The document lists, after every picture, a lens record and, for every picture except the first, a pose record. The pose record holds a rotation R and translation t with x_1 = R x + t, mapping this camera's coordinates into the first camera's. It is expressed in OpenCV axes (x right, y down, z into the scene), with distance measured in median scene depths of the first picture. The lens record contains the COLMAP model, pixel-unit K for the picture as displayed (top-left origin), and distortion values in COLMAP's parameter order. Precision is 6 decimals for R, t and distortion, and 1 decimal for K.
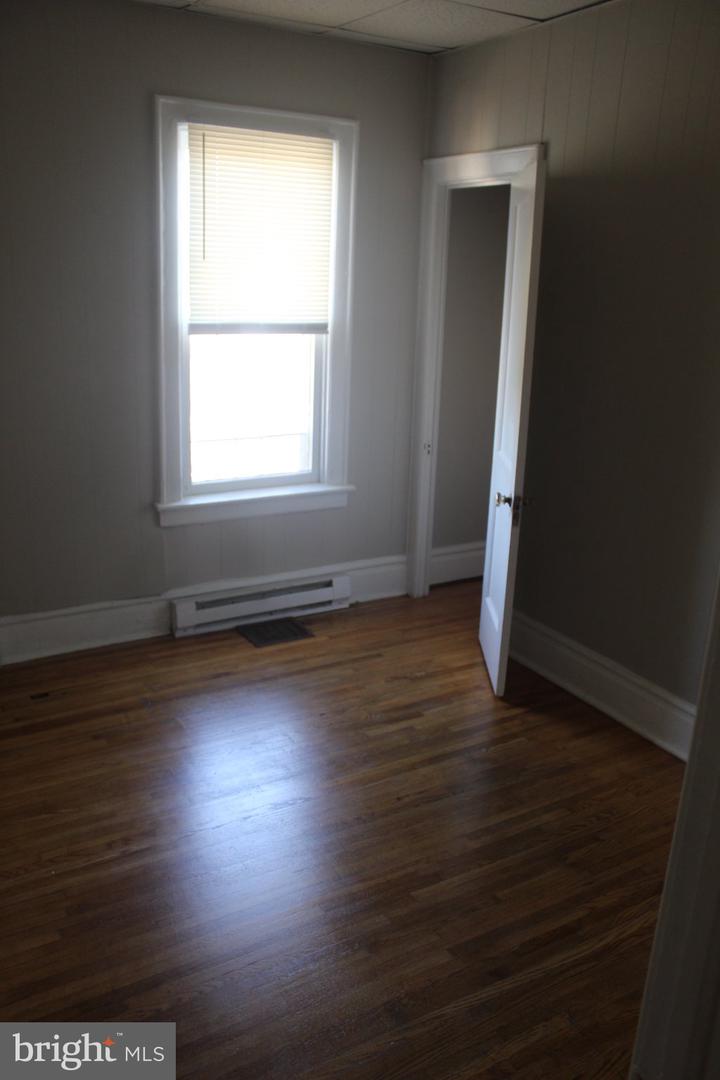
lens RADIAL K [[915.2, 0, 346.1], [0, 915.2, 538.0], [0, 0, 1]] dist [-0.151859, 0.148695]
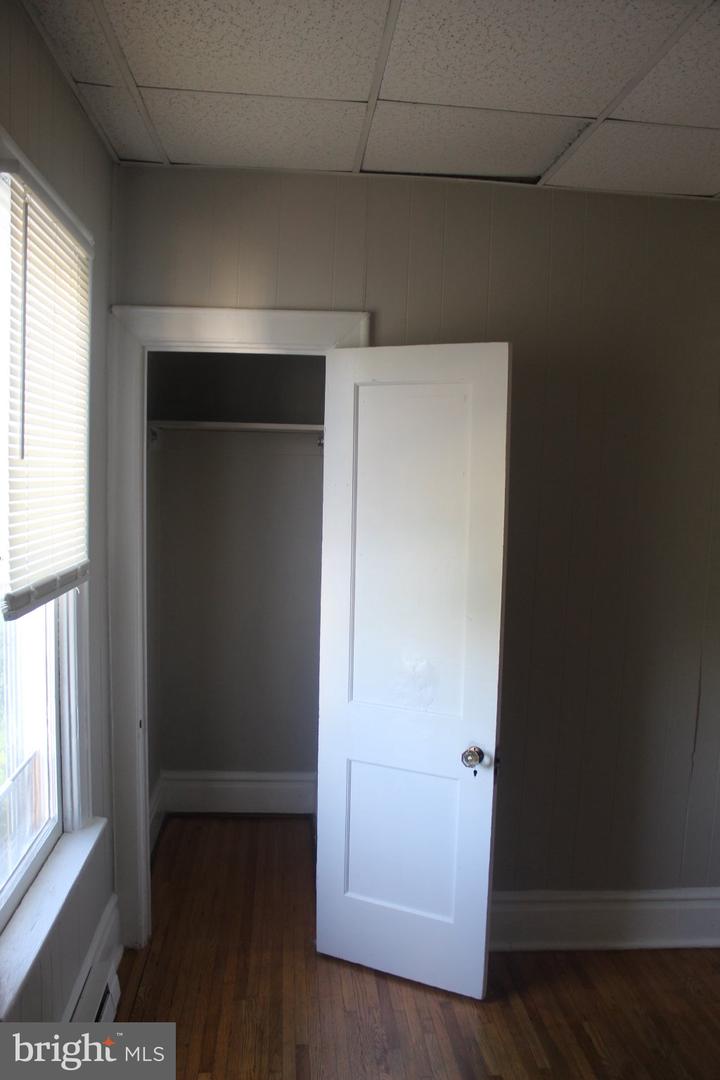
lens RADIAL K [[915.2, 0, 346.1], [0, 915.2, 538.0], [0, 0, 1]] dist [-0.151859, 0.148695]
pose [[0.443164, -0.092587, 0.891646, -0.535637], [0.250784, 0.967742, -0.024155, -0.223818], [-0.860647, 0.234315, 0.452088, 0.676400]]
